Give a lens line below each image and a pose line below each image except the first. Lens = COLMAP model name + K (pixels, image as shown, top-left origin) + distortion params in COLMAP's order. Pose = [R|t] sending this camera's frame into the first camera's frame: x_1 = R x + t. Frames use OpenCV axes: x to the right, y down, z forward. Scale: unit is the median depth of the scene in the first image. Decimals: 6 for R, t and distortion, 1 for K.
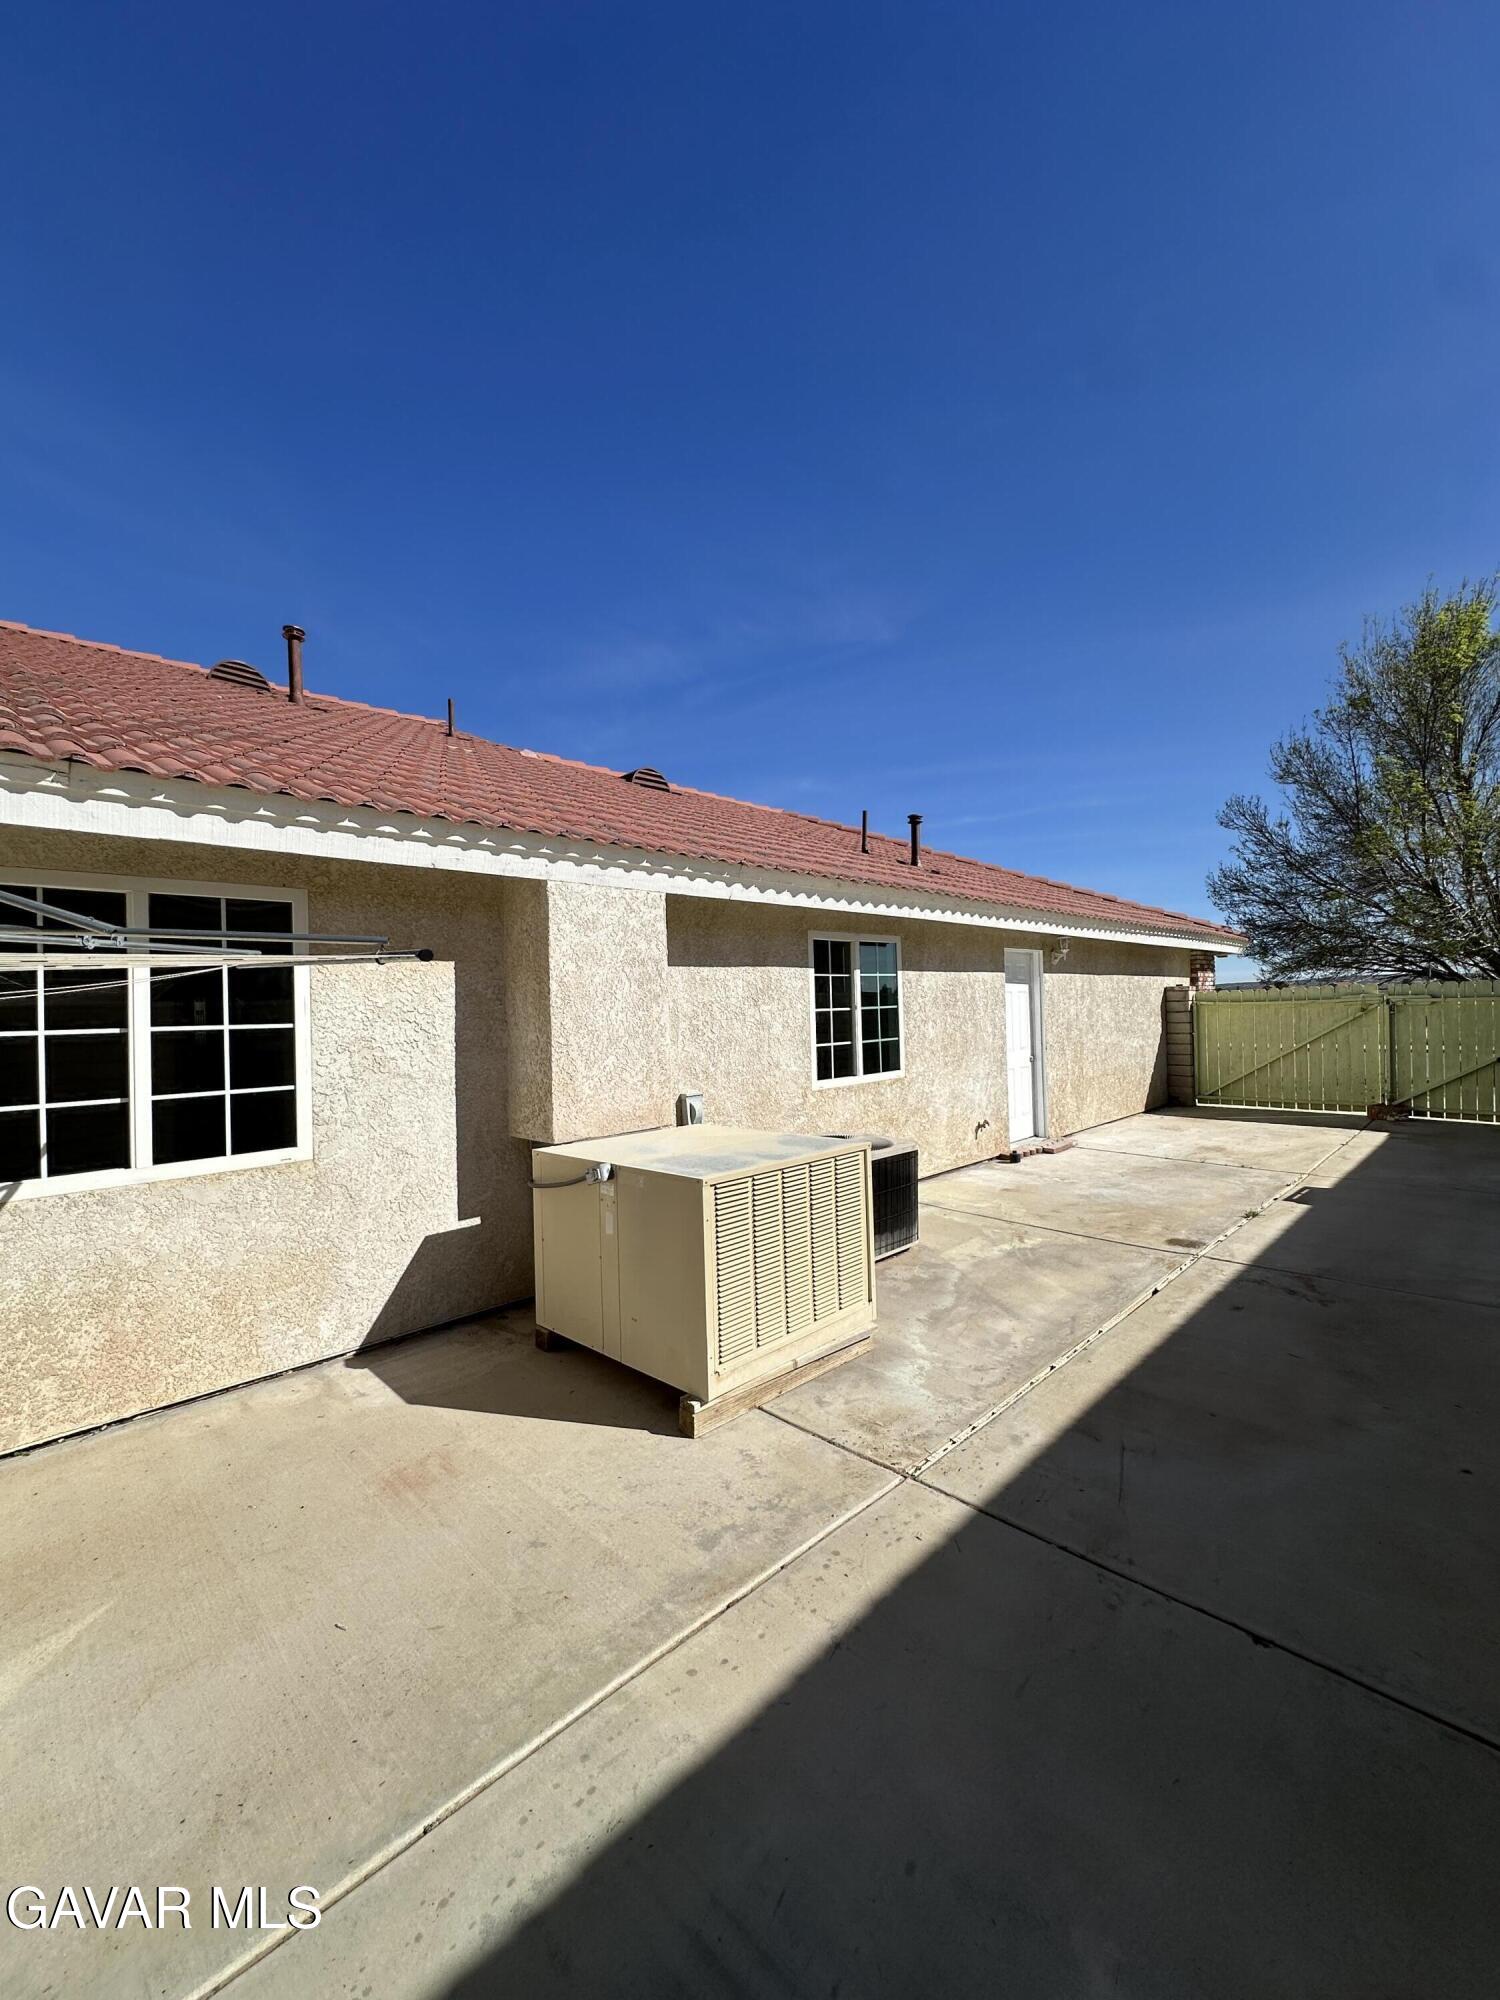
lens RADIAL K [[790.1, 0, 754.8], [0, 790.1, 1005.4], [0, 0, 1]] dist [-0.002238, 0.000679]
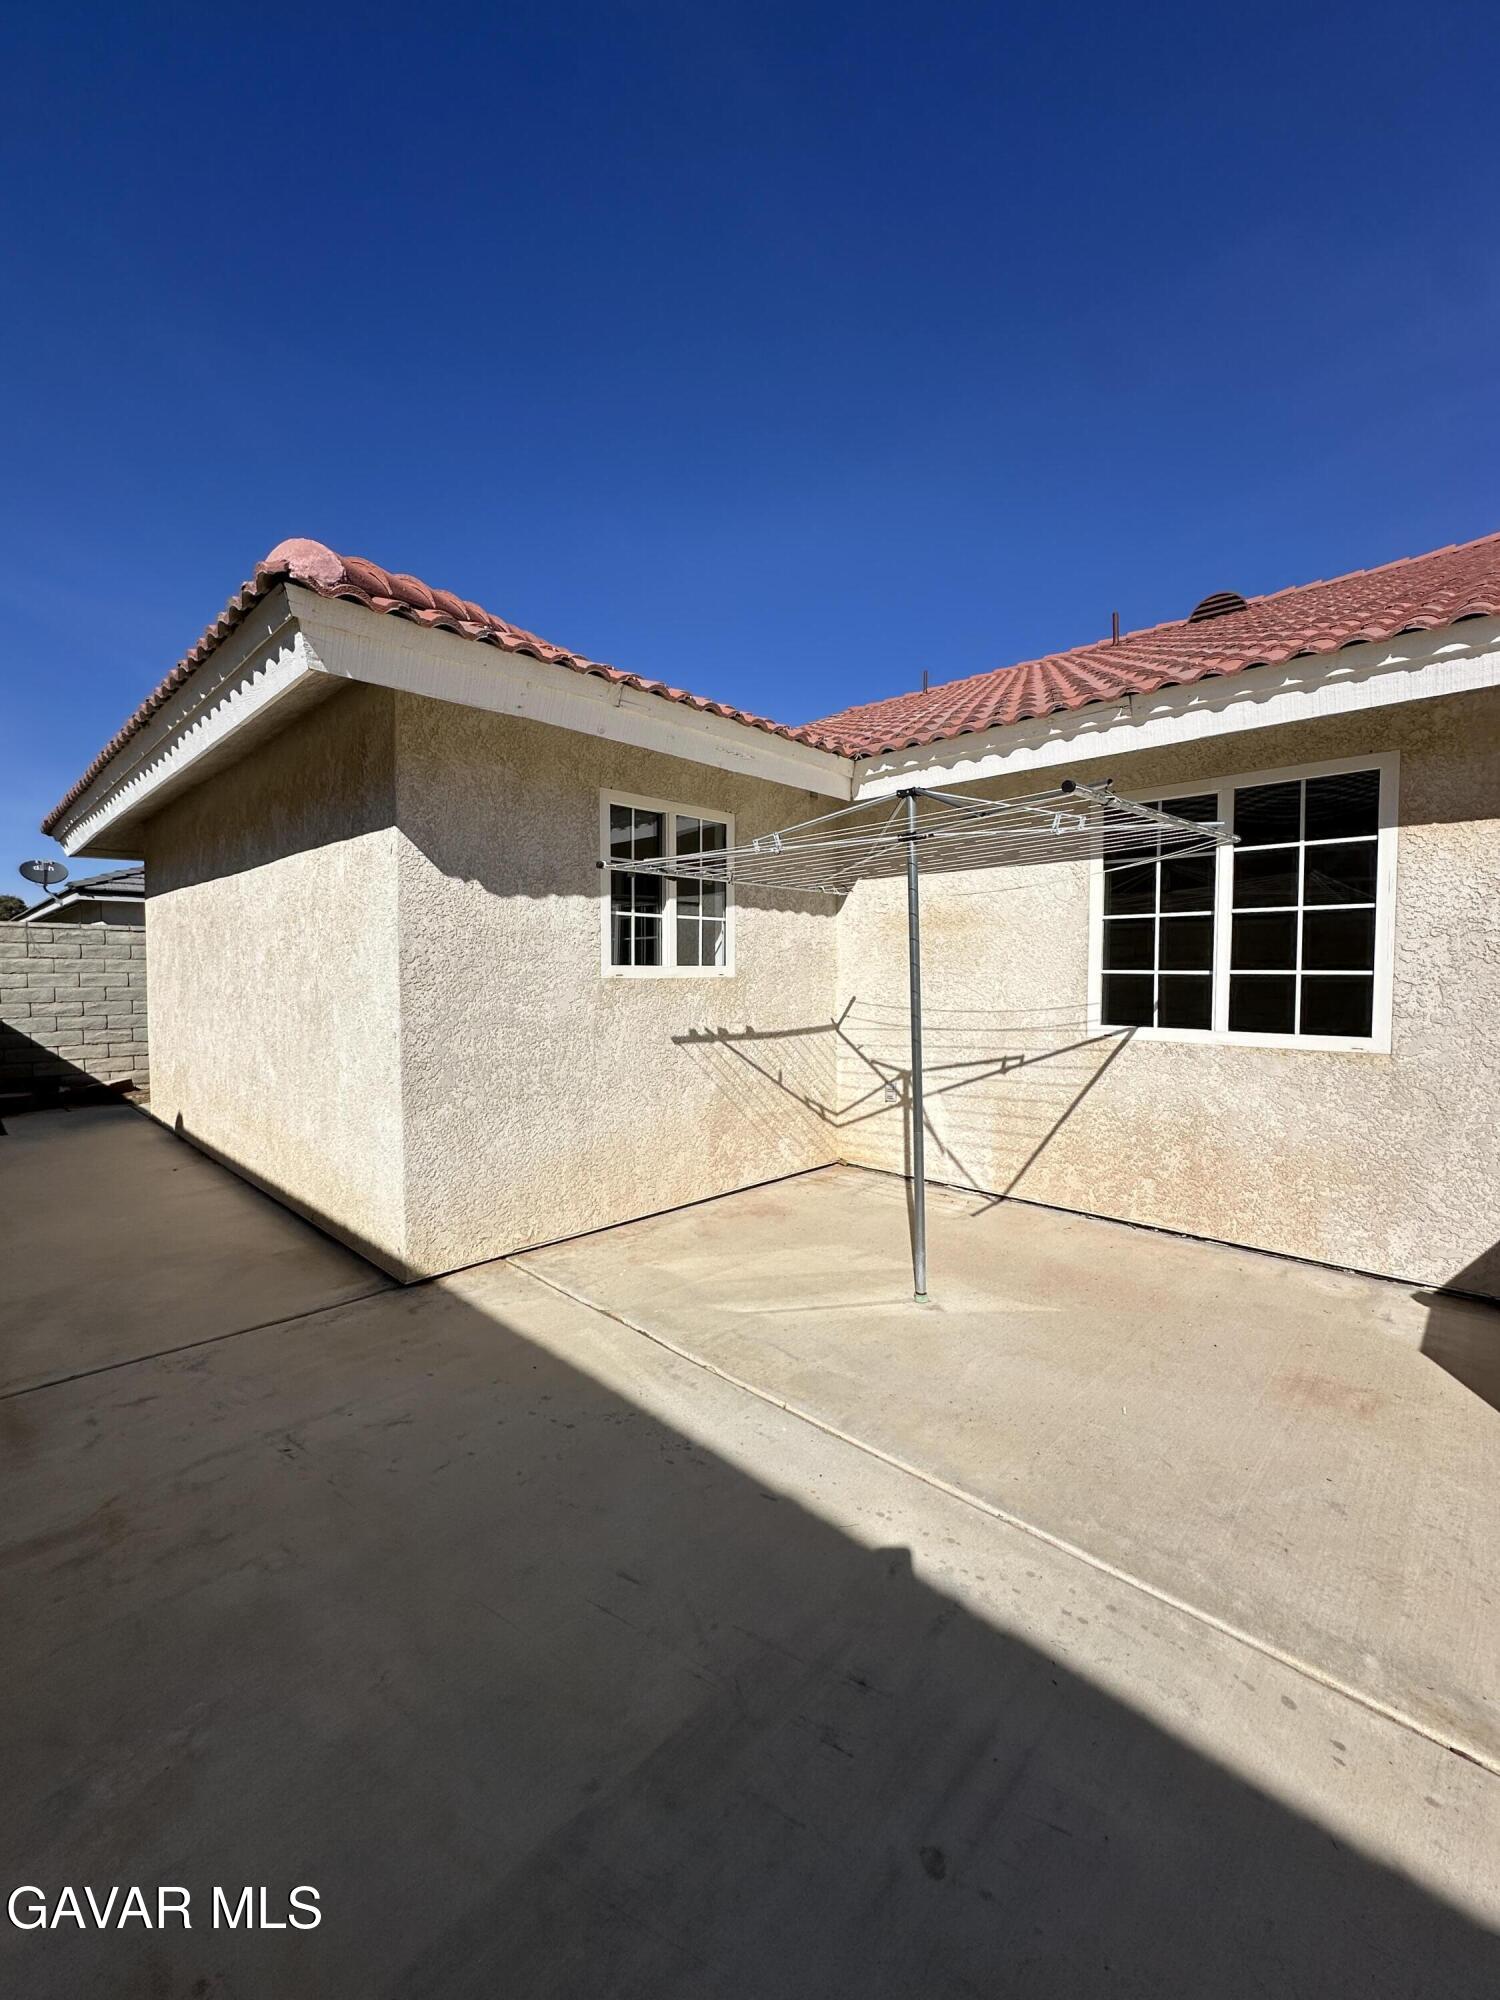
lens RADIAL K [[790.1, 0, 755.3], [0, 790.1, 1000.9], [0, 0, 1]] dist [-0.002238, 0.000679]
pose [[0.036205, 0.066101, -0.997156, 0.346314], [0.004534, 0.997789, 0.066308, 0.080840], [0.999334, -0.006922, 0.035825, 0.279228]]
